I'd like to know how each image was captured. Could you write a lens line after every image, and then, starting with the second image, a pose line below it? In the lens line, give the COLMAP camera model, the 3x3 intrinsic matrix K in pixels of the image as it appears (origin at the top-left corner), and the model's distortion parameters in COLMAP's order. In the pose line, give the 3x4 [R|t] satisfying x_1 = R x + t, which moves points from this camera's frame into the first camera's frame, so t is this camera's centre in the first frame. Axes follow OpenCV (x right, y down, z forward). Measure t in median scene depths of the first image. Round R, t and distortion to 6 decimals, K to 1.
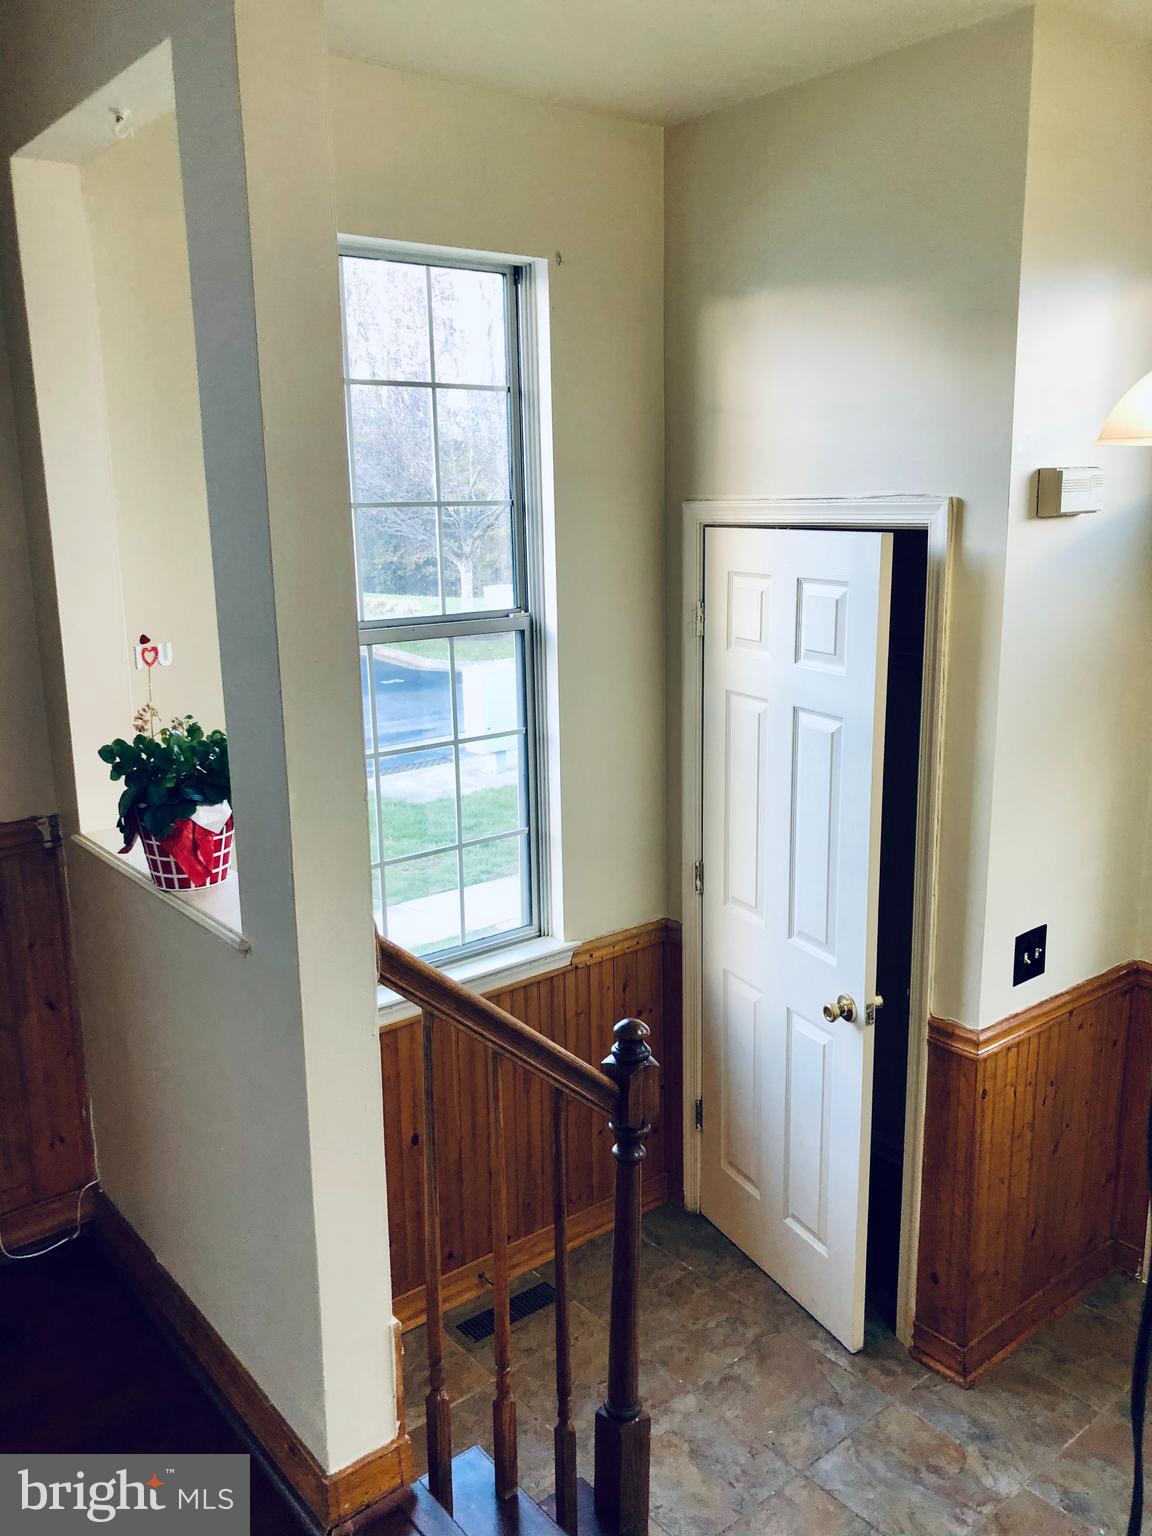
lens RADIAL K [[1255.7, 0, 576.5], [0, 1255.7, 765.2], [0, 0, 1]] dist [0.003649, 0.000828]
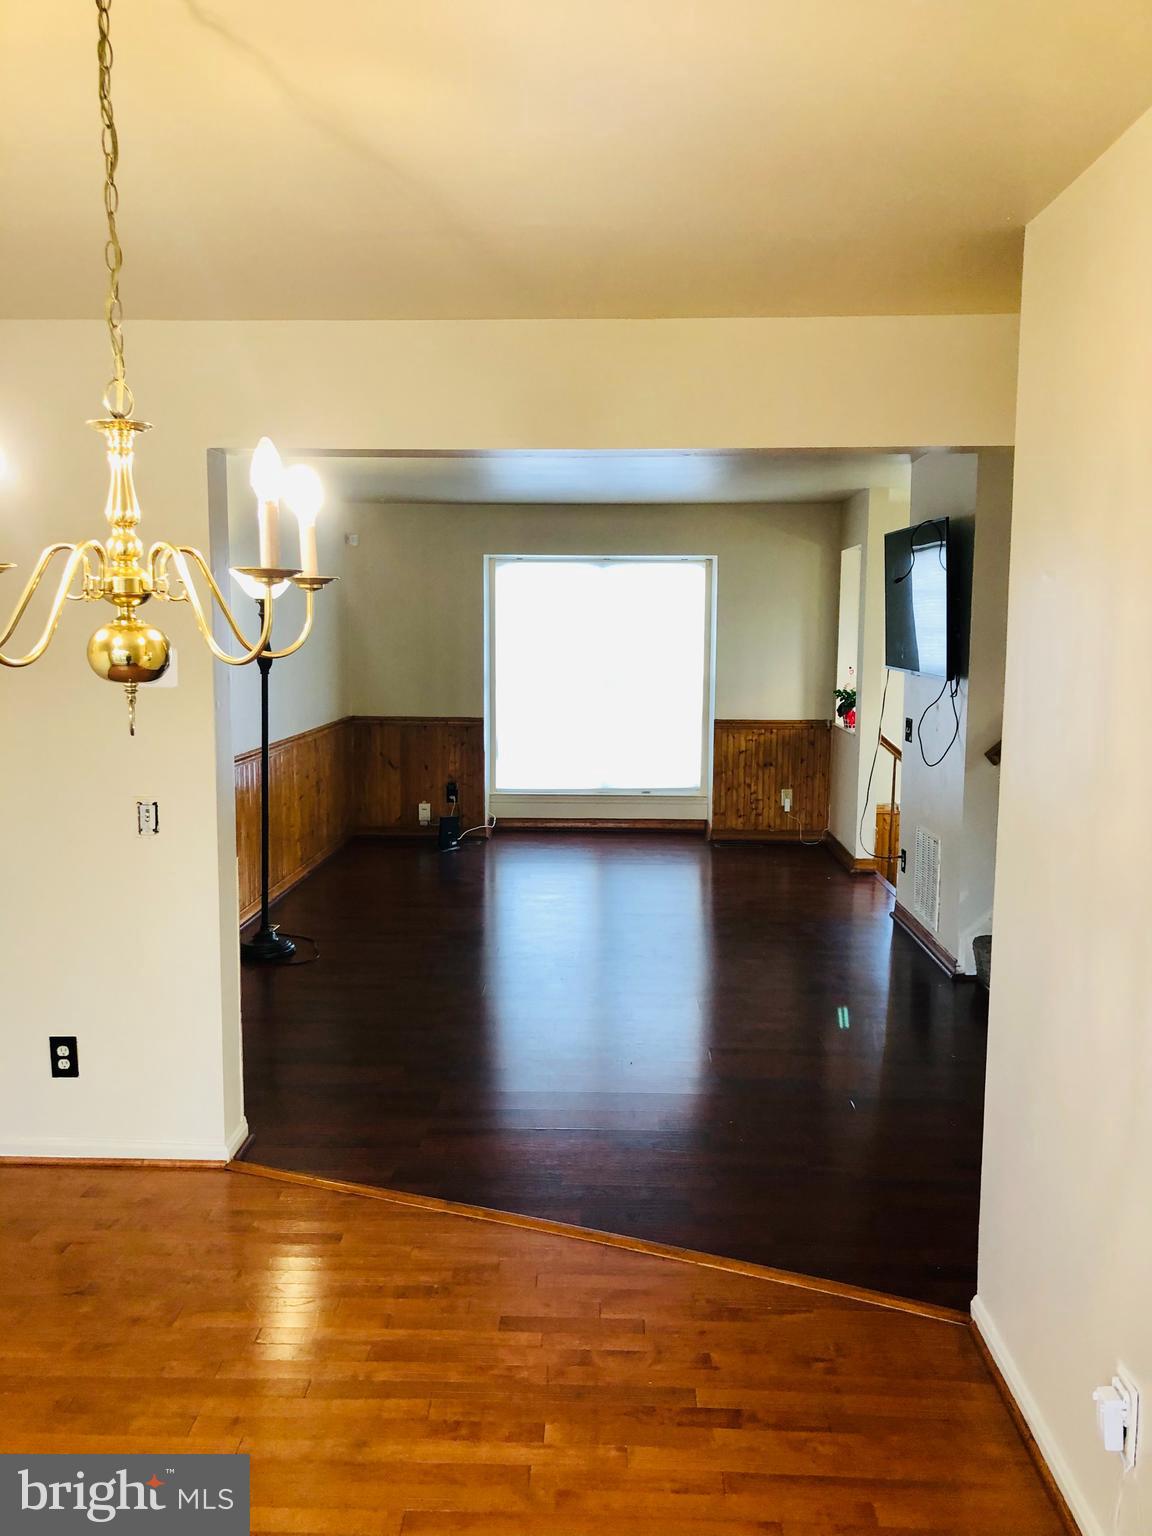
lens RADIAL K [[1255.7, 0, 576.8], [0, 1255.7, 767.7], [0, 0, 1]] dist [0.003649, 0.000828]
pose [[0.755588, 0.088219, -0.649079, 1.353085], [-0.153121, 0.987224, -0.044070, 0.437432], [0.636899, 0.132687, 0.759443, -2.130860]]
